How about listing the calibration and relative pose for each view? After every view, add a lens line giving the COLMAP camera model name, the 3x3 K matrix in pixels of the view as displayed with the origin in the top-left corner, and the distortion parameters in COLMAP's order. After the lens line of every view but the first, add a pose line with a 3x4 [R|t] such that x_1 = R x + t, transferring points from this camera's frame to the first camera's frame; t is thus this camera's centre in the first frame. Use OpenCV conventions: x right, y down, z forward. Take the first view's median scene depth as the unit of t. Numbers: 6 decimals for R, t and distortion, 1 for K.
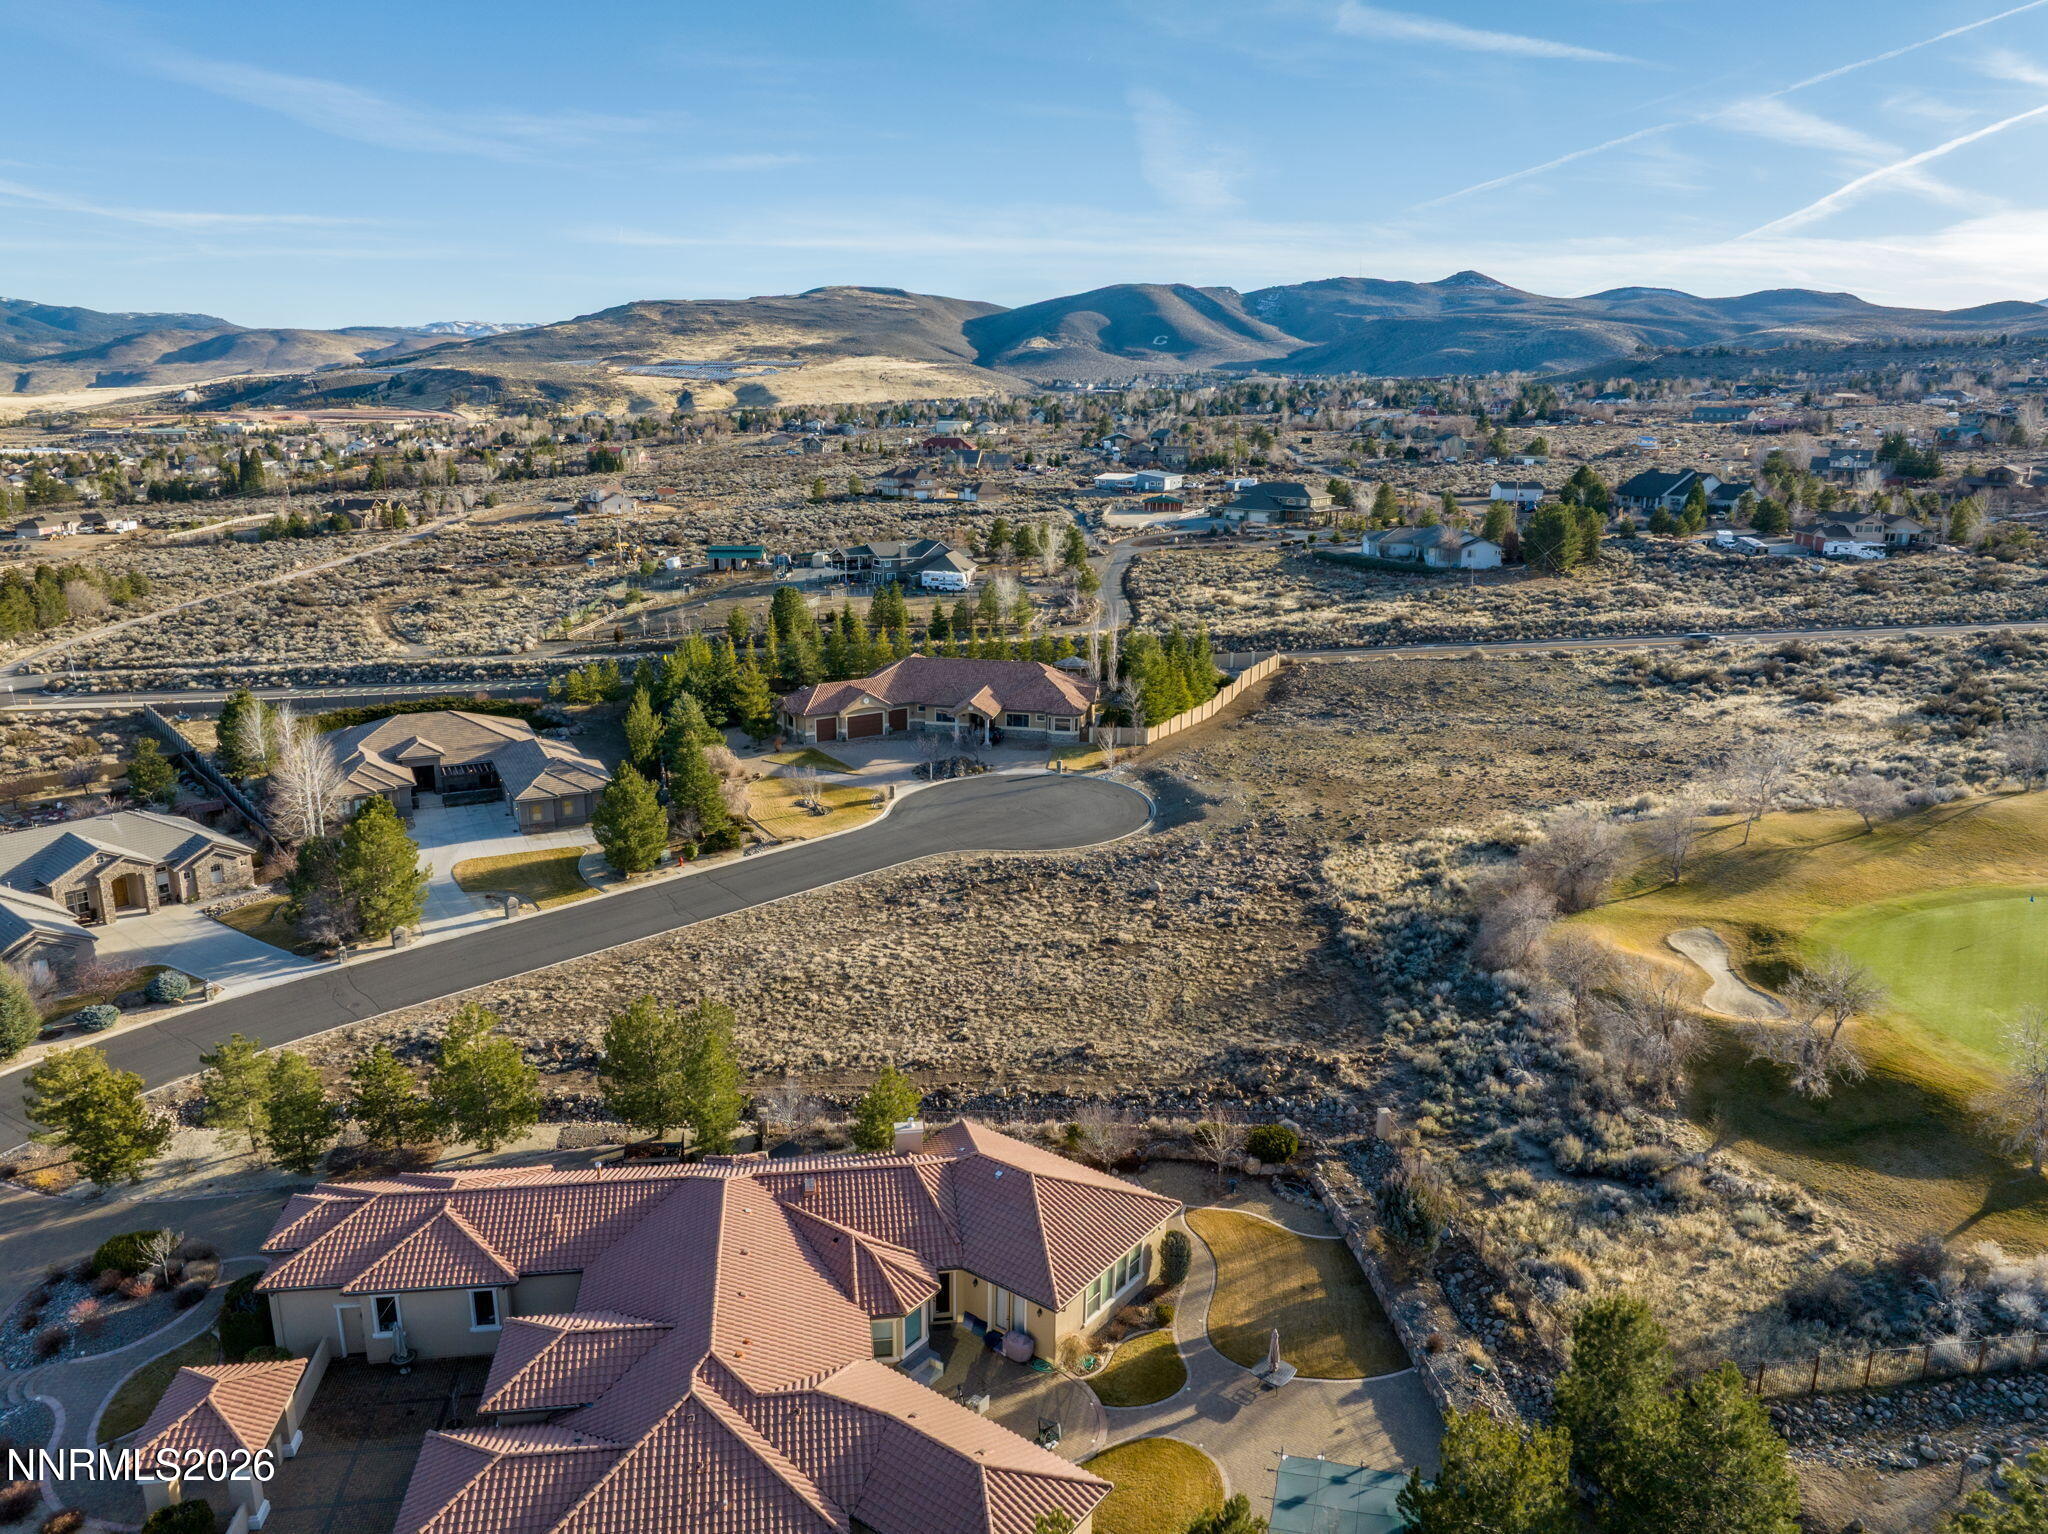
lens RADIAL K [[1400.2, 0, 1016.0], [0, 1400.2, 830.3], [0, 0, 1]] dist [-0.025686, -0.010774]
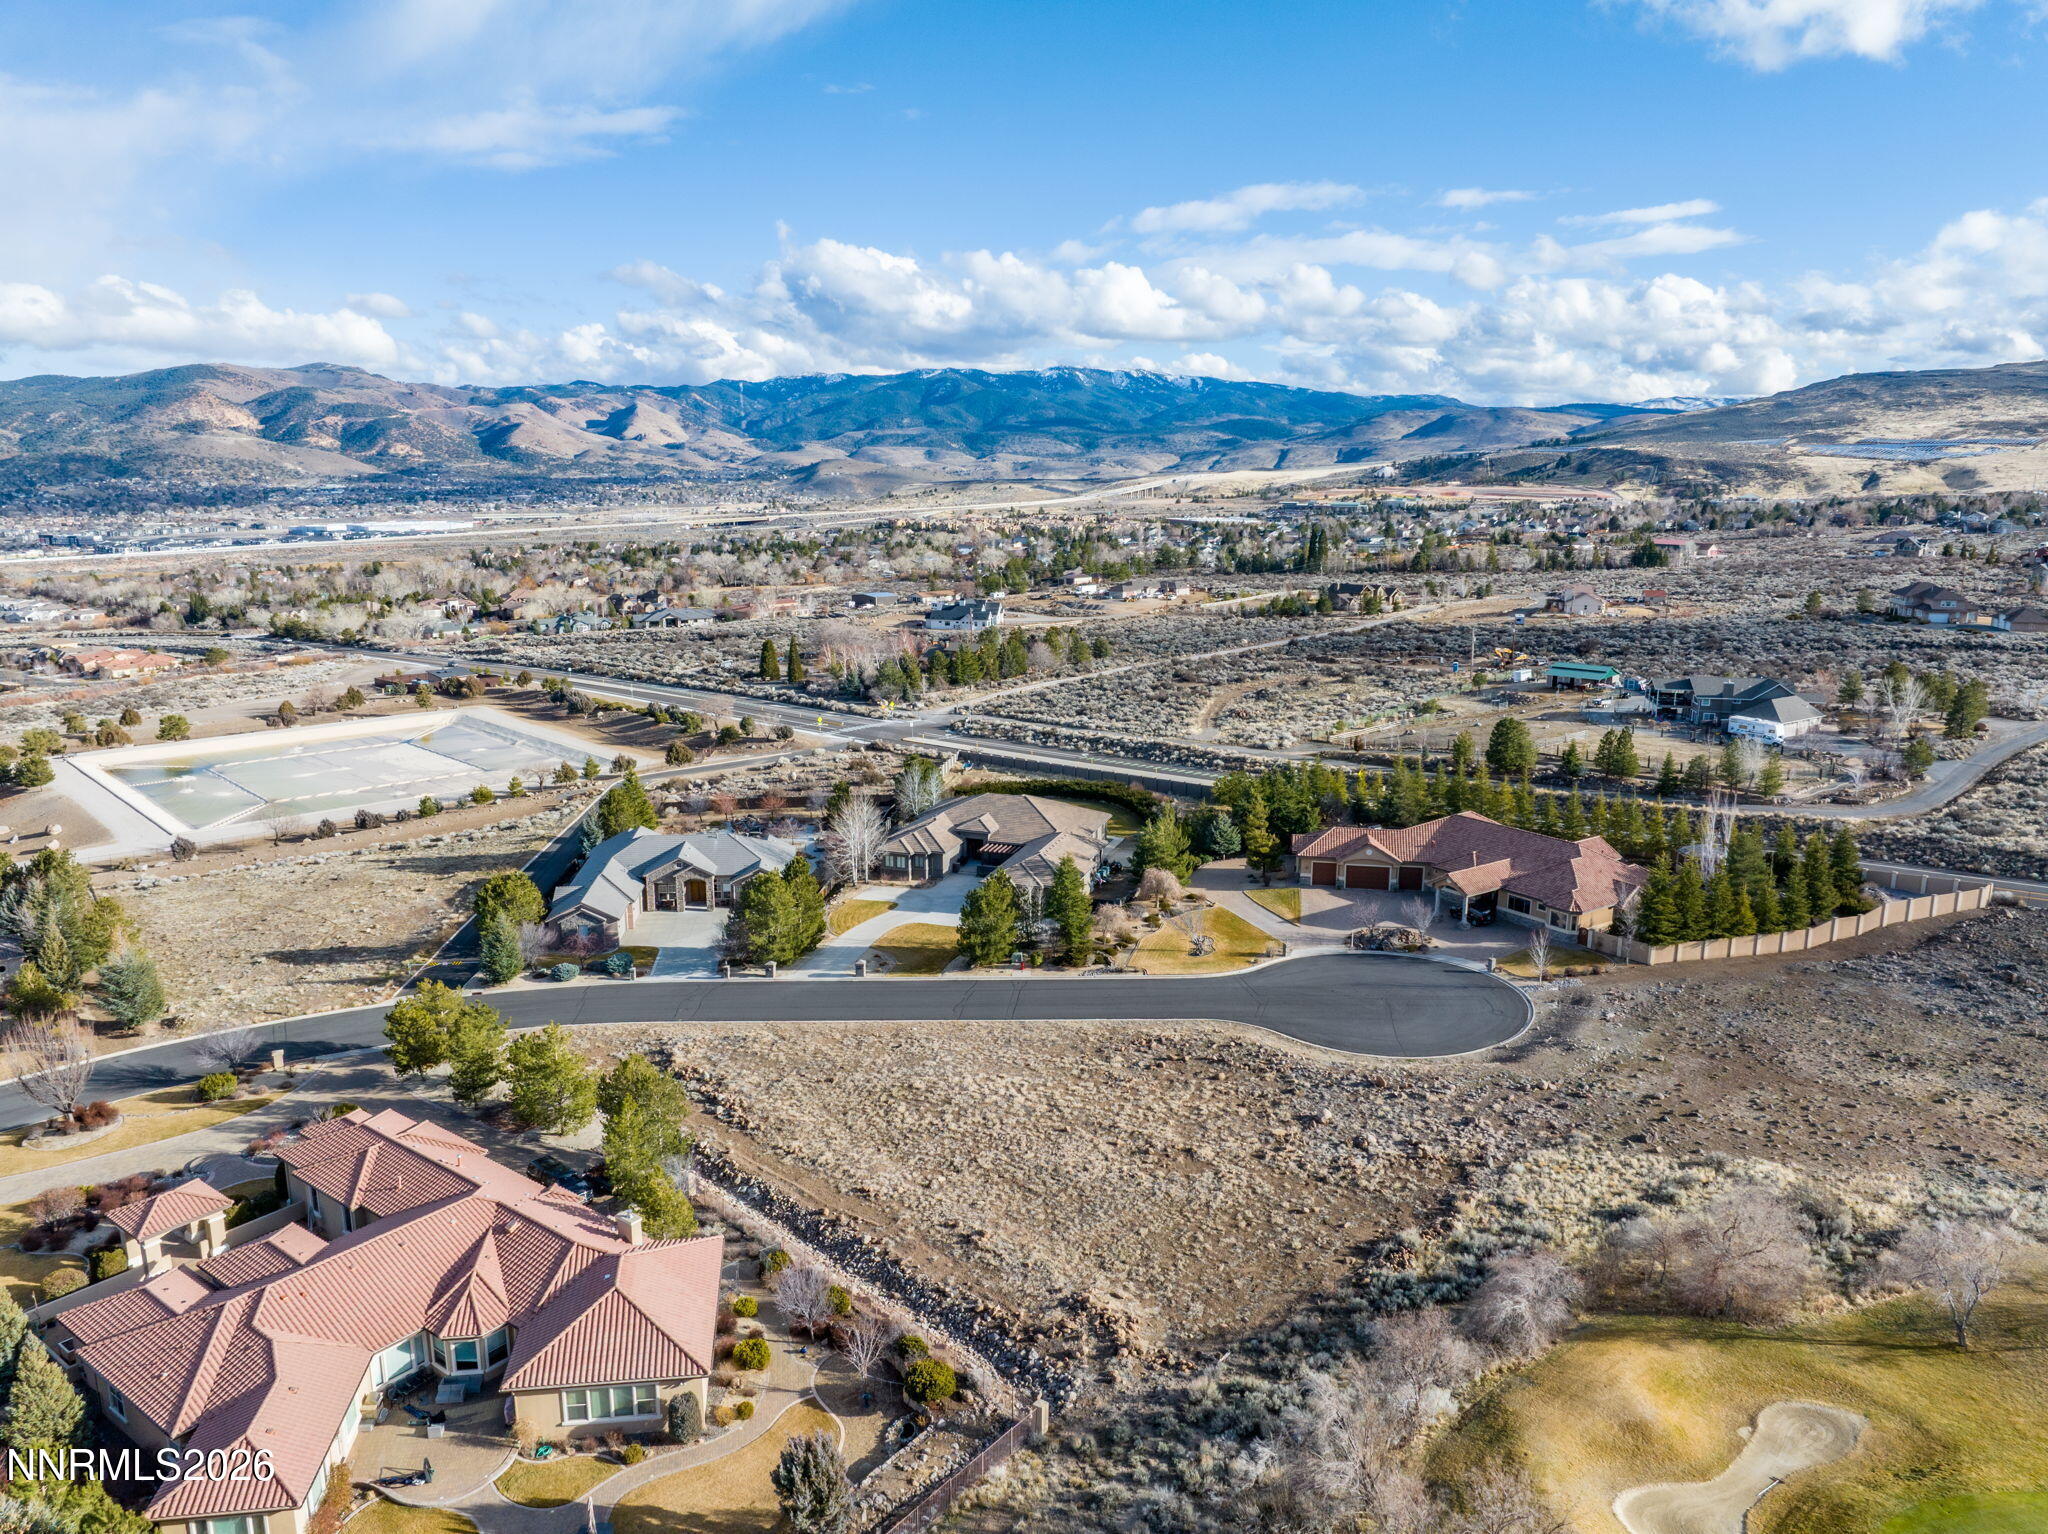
lens RADIAL K [[1413.8, 0, 1024.9], [0, 1413.8, 850.7], [0, 0, 1]] dist [-0.041446, 0.001940]
pose [[0.708300, 0.177438, -0.683248, 0.321159], [-0.203338, 0.978154, 0.043230, -0.073065], [0.675992, 0.108311, 0.728906, 0.117335]]
